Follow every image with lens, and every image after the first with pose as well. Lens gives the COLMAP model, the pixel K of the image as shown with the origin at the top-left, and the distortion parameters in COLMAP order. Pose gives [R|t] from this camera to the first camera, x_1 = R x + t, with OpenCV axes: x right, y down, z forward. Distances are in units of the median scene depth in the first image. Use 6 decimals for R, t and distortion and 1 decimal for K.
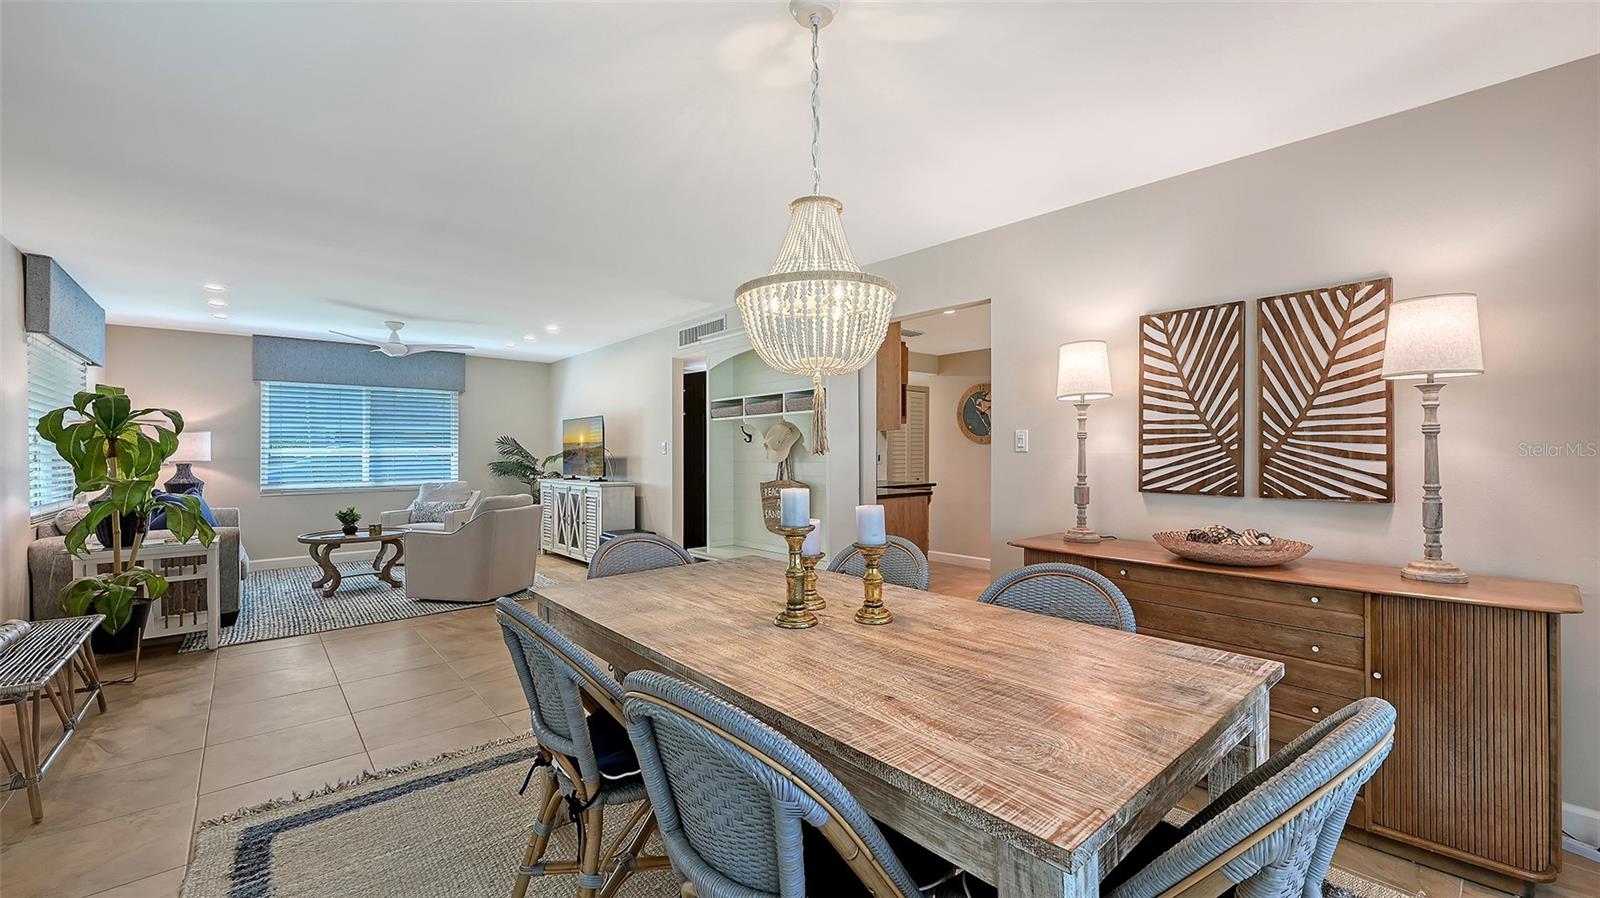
lens RADIAL K [[691.9, 0, 856.8], [0, 691.9, 454.4], [0, 0, 1]] dist [-0.000007, 0.000073]
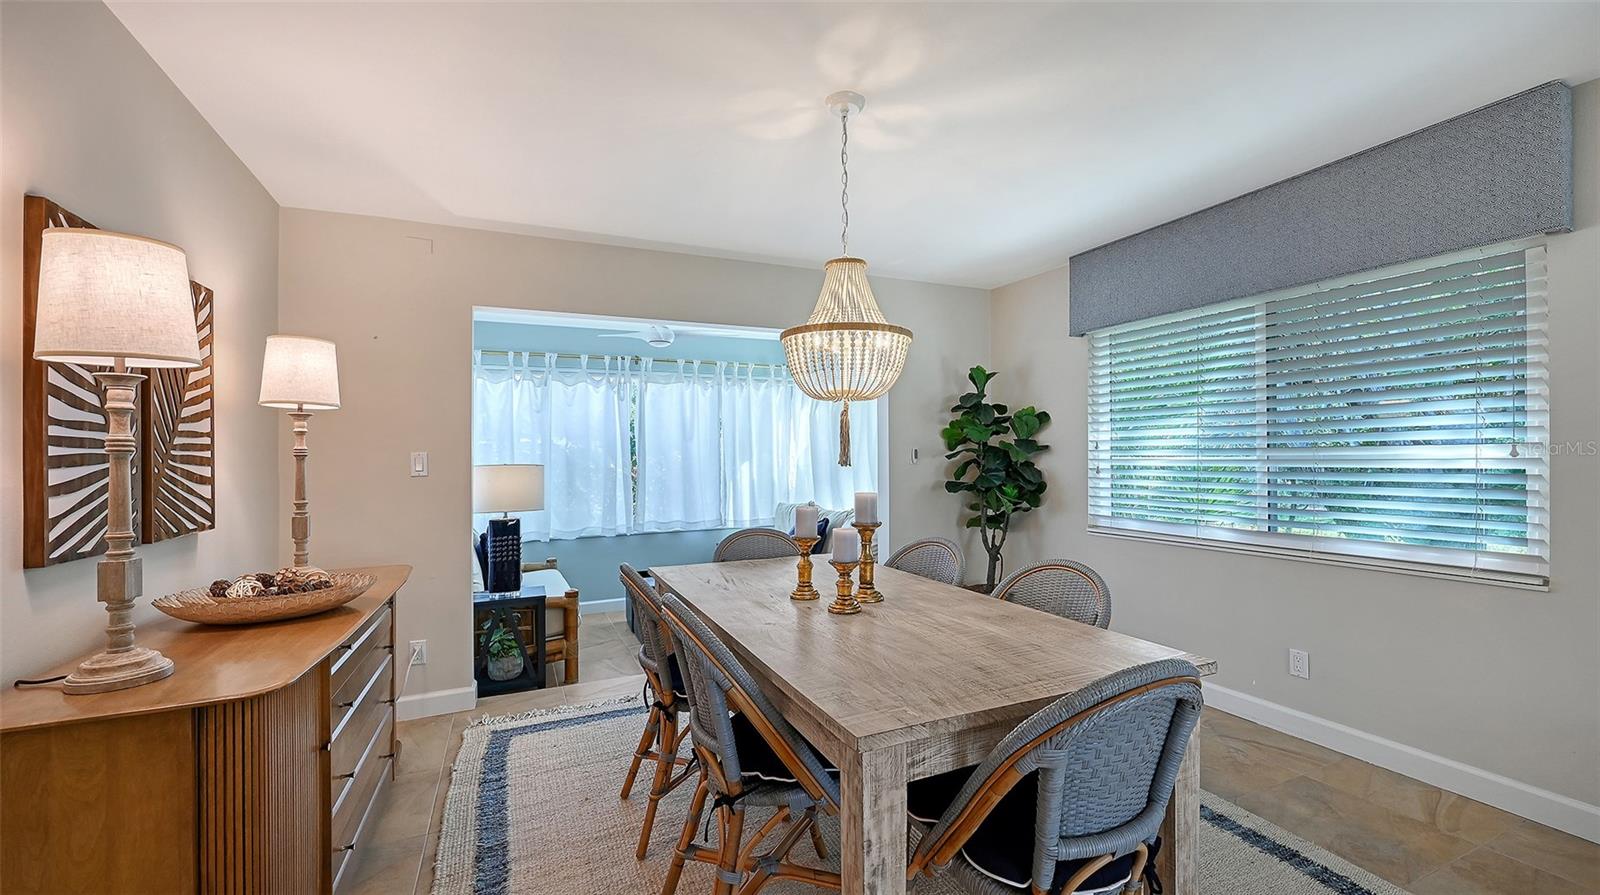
lens RADIAL K [[669.8, 0, 835.8], [0, 669.8, 449.5], [0, 0, 1]] dist [-0.000664, -0.000163]
pose [[-0.957310, 0.016155, 0.288611, -0.134132], [0.014422, 0.999863, -0.008131, -0.008052], [-0.288703, -0.003622, -0.957412, 0.703015]]
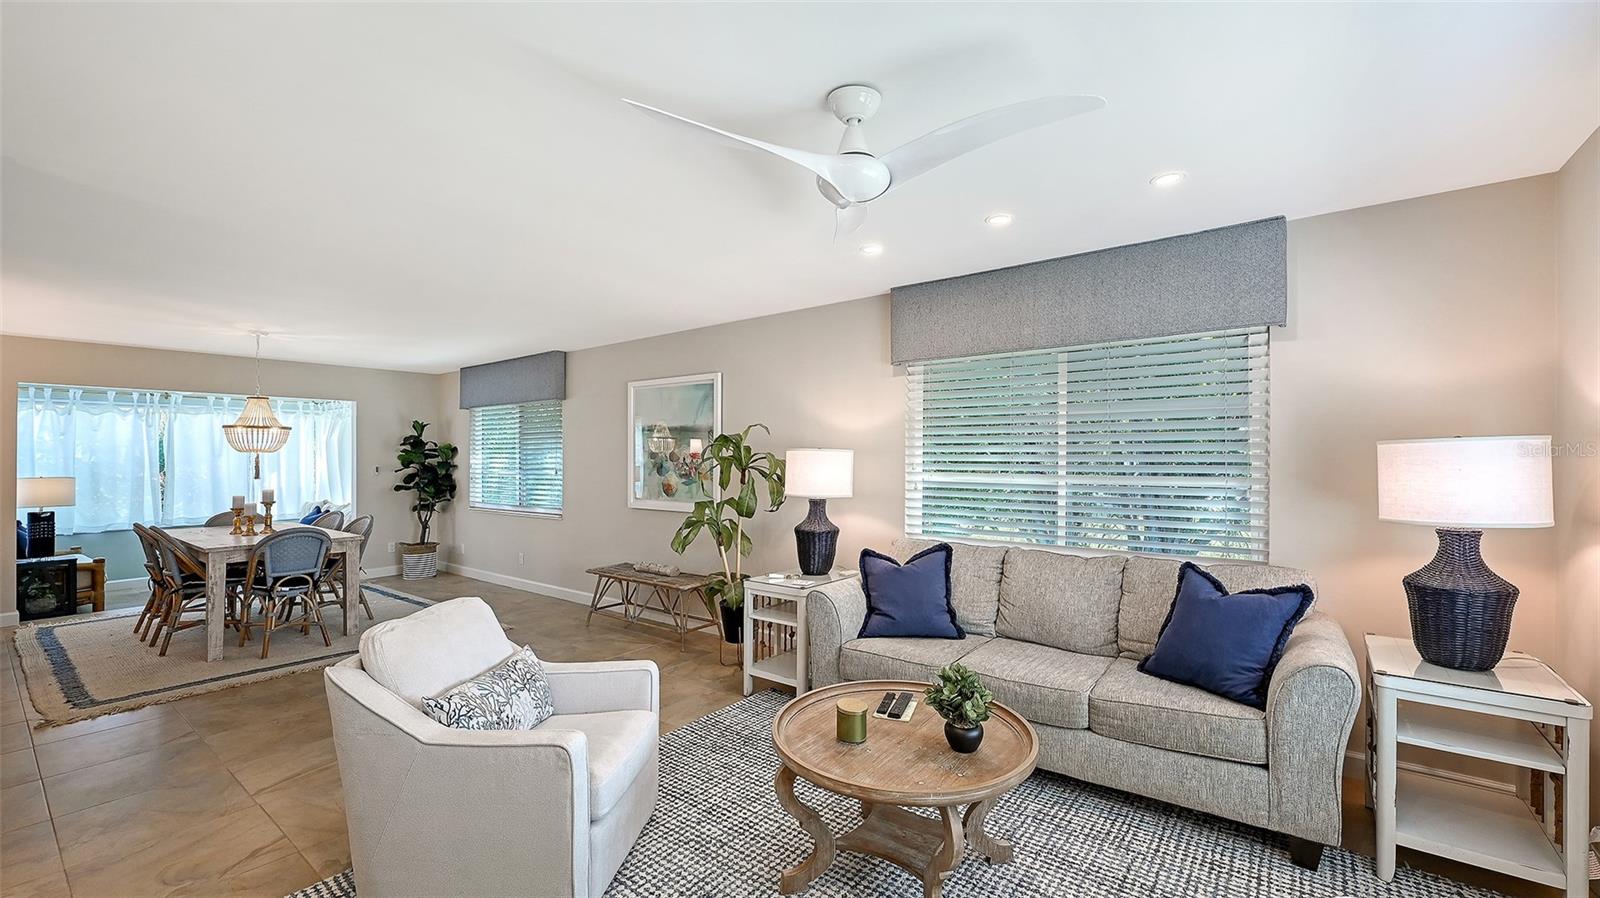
lens RADIAL K [[634.2, 0, 805.1], [0, 634.2, 457.8], [0, 0, 1]] dist [-0.001739, -0.000006]
pose [[-0.983768, 0.005860, -0.179349, -0.637524], [0.005813, 0.999983, 0.000789, -0.028122], [0.179350, -0.000267, -0.983785, 1.364342]]
